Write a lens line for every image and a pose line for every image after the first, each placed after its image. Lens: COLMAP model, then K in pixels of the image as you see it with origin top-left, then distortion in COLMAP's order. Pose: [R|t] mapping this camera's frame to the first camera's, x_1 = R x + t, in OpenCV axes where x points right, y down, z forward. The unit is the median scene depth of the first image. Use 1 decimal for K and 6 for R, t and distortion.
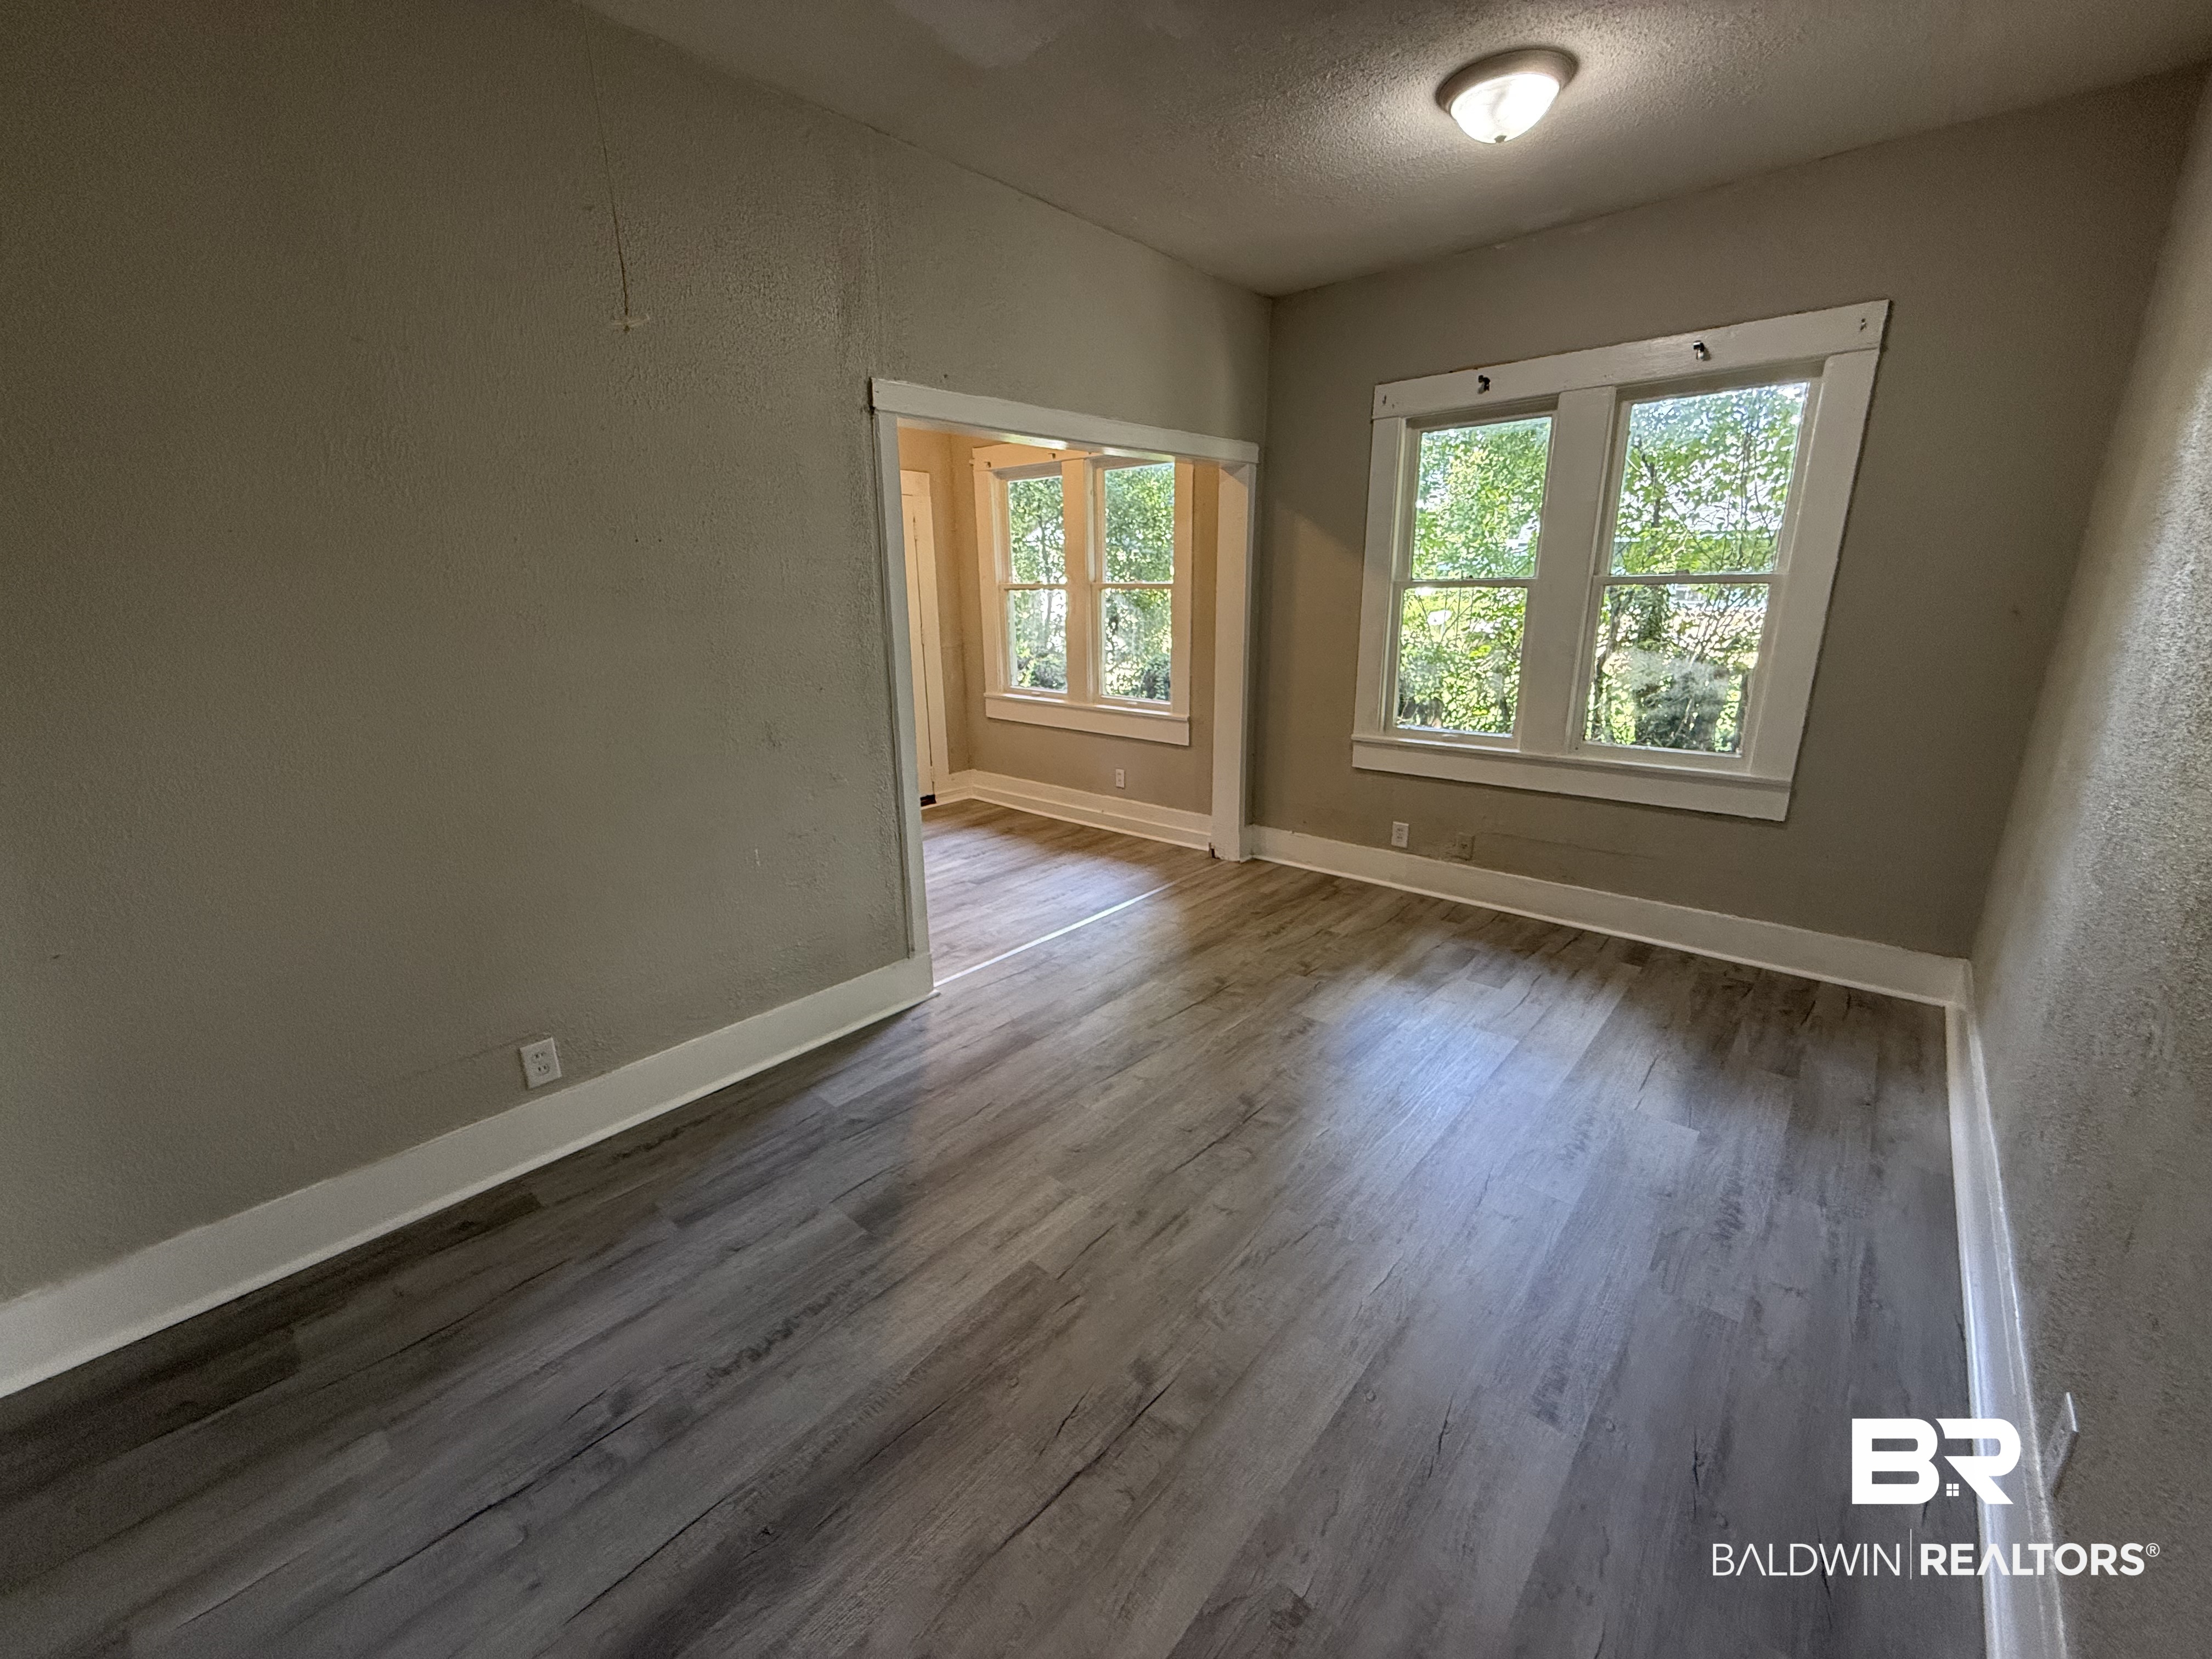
lens RADIAL K [[879.1, 0, 1101.4], [0, 879.1, 823.6], [0, 0, 1]] dist [-0.002931, 0.000176]
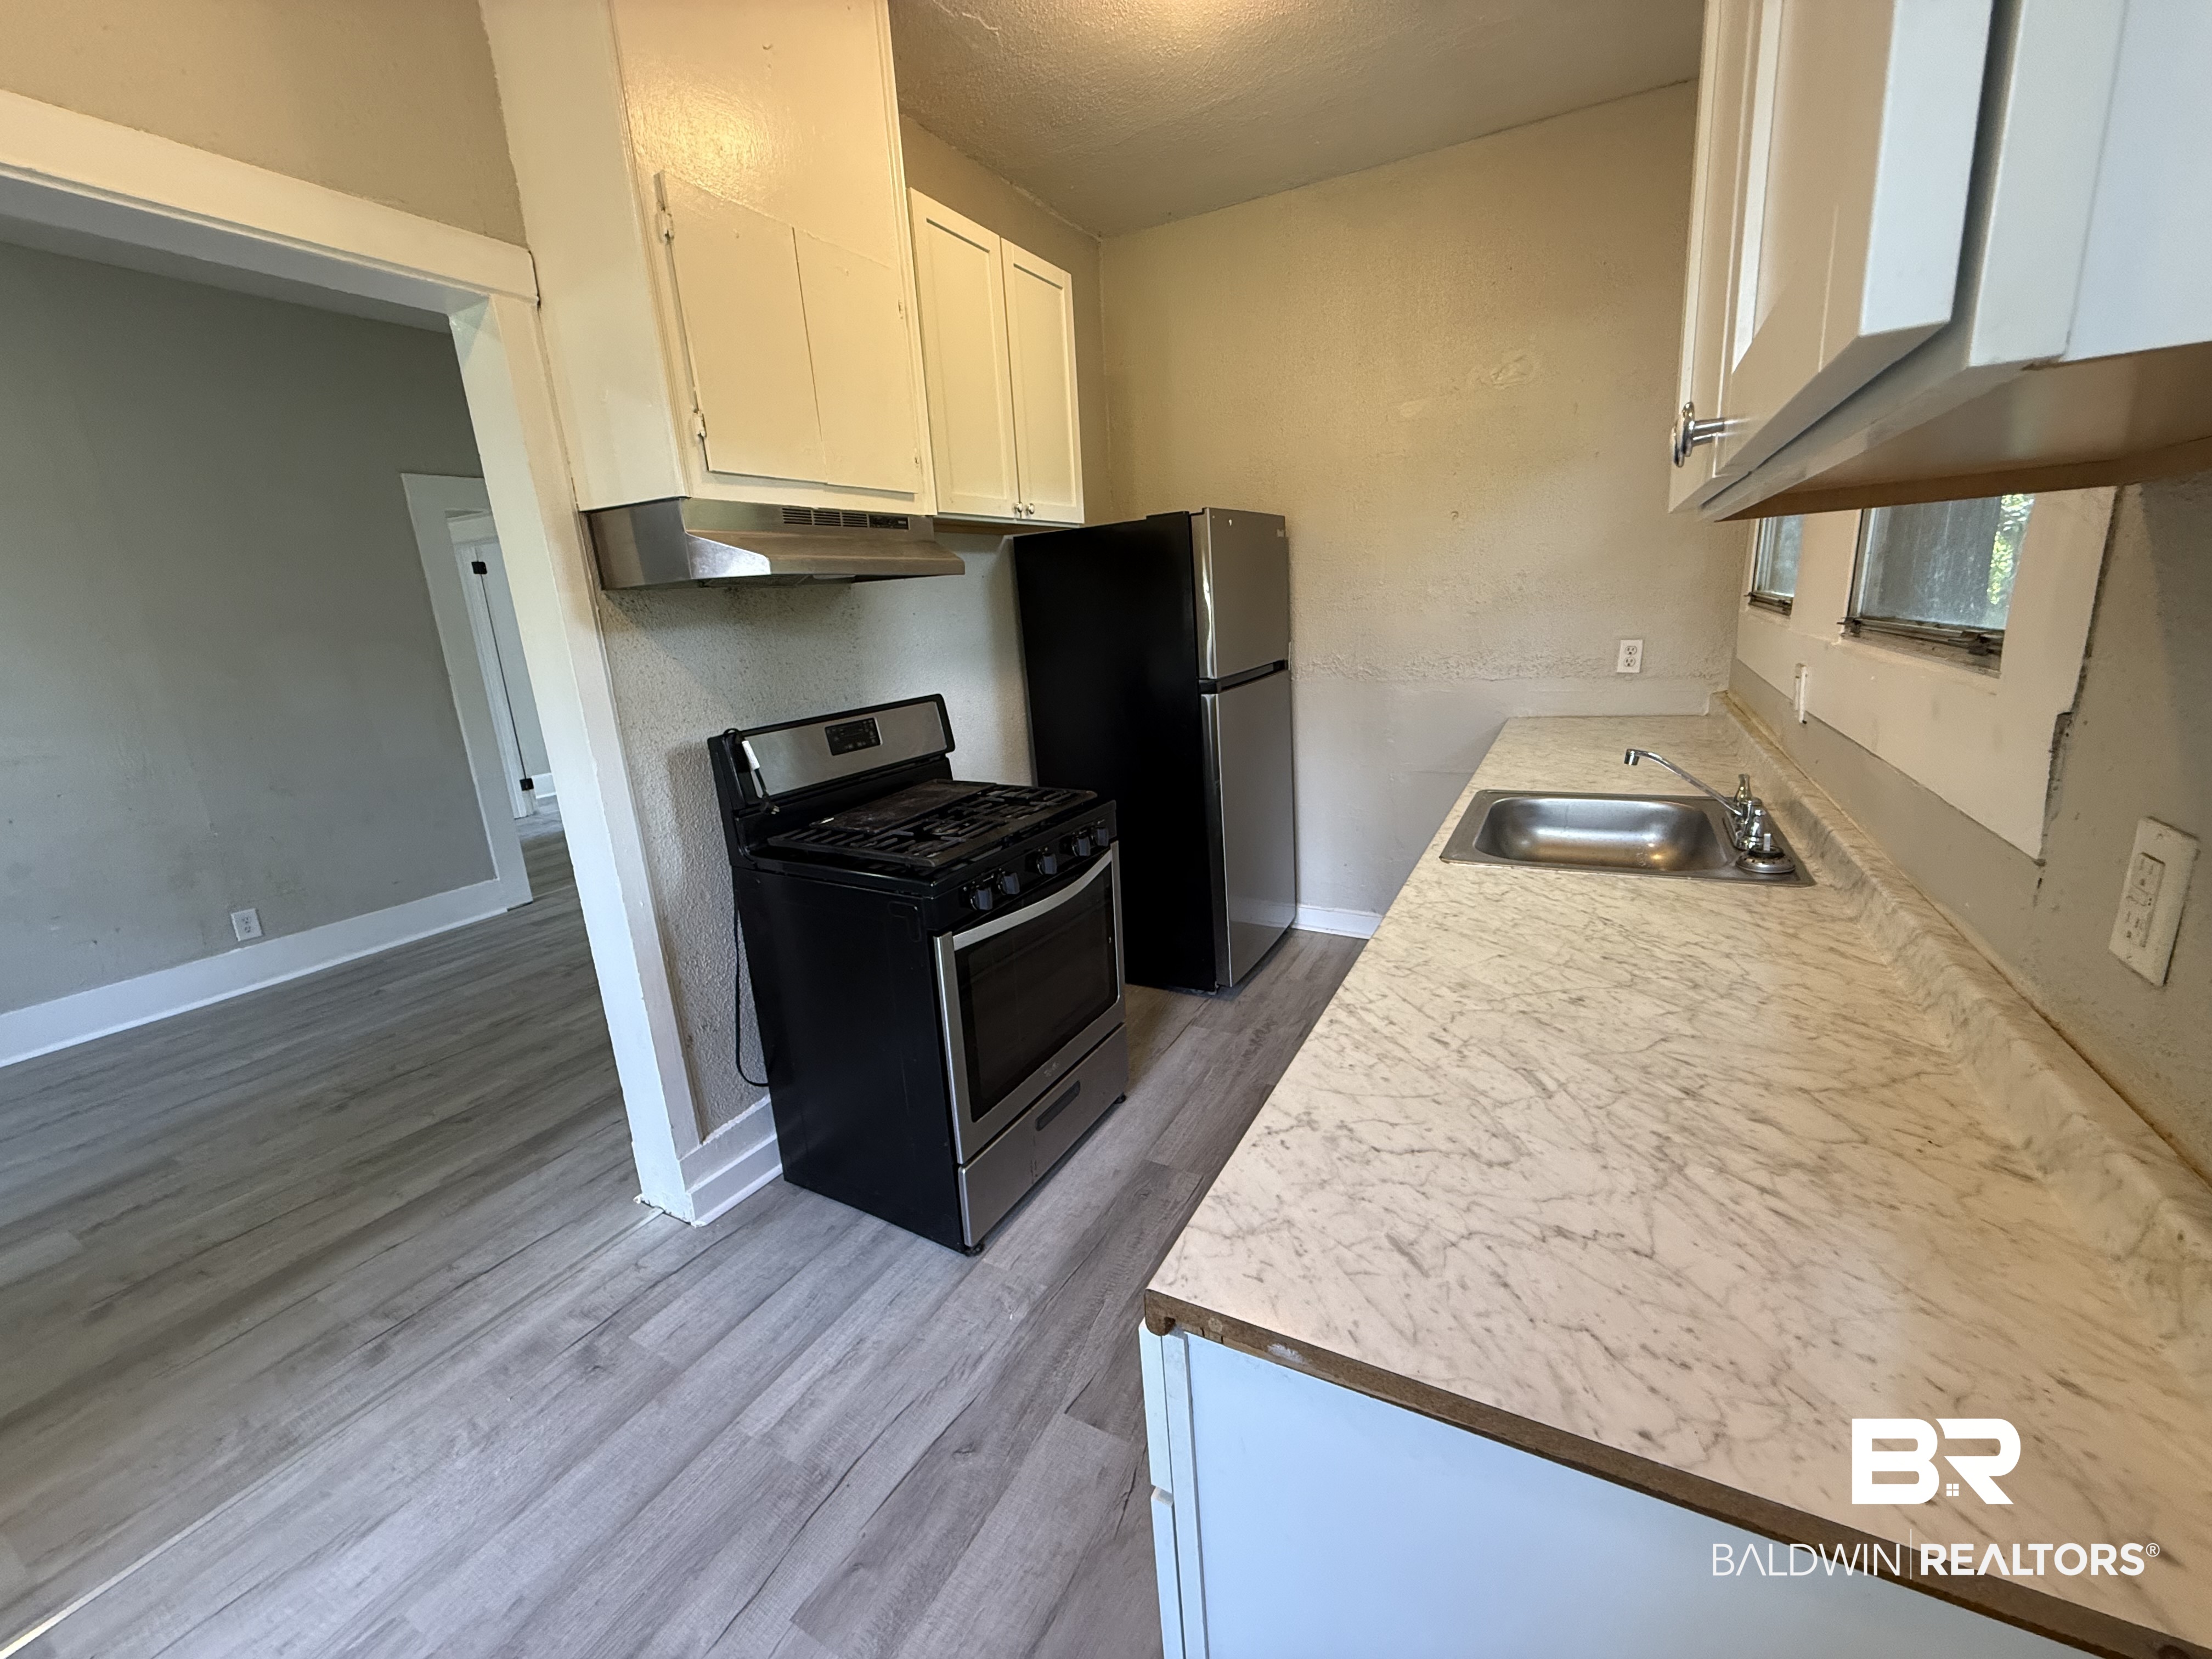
lens RADIAL K [[879.1, 0, 1101.4], [0, 879.1, 823.6], [0, 0, 1]] dist [-0.002931, 0.000176]
pose [[-0.972319, 0.125958, -0.196800, -0.483352], [0.013317, 0.870763, 0.491522, -0.418326], [0.233277, 0.475296, -0.848337, 1.694664]]
